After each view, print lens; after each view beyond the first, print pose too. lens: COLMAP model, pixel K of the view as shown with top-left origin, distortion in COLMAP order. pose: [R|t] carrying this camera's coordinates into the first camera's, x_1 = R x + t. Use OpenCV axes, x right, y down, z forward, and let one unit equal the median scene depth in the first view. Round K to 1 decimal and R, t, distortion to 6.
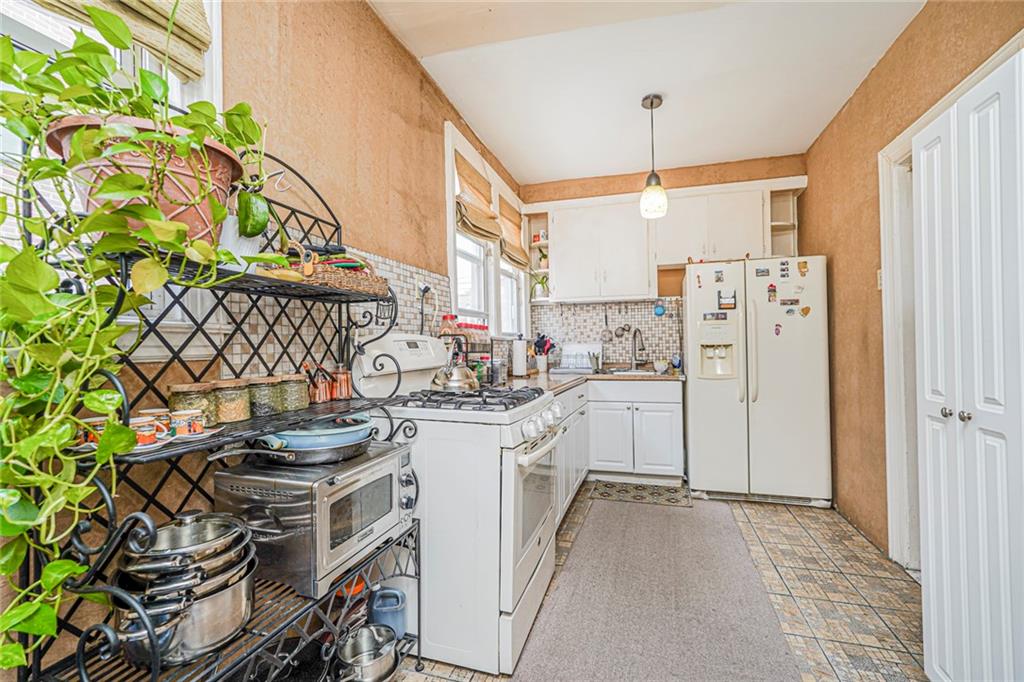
lens RADIAL K [[452.2, 0, 515.8], [0, 452.2, 340.9], [0, 0, 1]] dist [-0.004393, 0.001649]
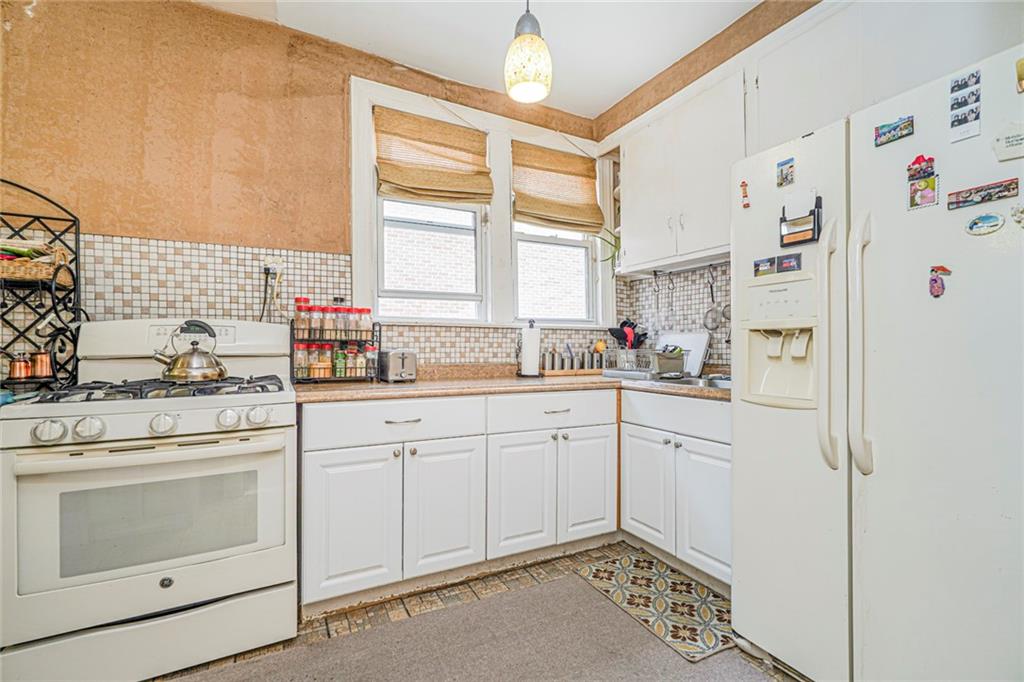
lens RADIAL K [[452.2, 0, 511.5], [0, 452.2, 342.2], [0, 0, 1]] dist [-0.004393, 0.001649]
pose [[0.704960, 0.004613, -0.709232, 0.592595], [0.002656, 0.999955, 0.009144, 0.017275], [0.709242, -0.008330, 0.704916, 0.519563]]
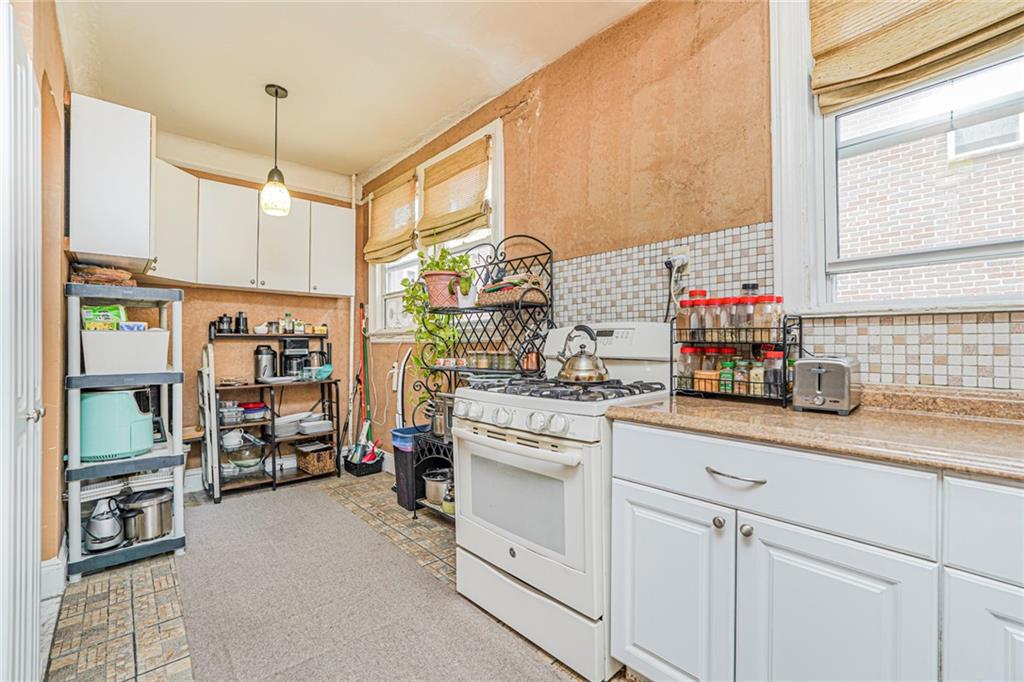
lens RADIAL K [[452.2, 0, 508.4], [0, 452.2, 337.5], [0, 0, 1]] dist [-0.004393, 0.001649]
pose [[-0.523715, 0.007509, -0.851861, 0.482176], [0.019822, 0.999798, -0.003374, 0.010602], [0.851663, -0.018653, -0.523758, 0.869679]]
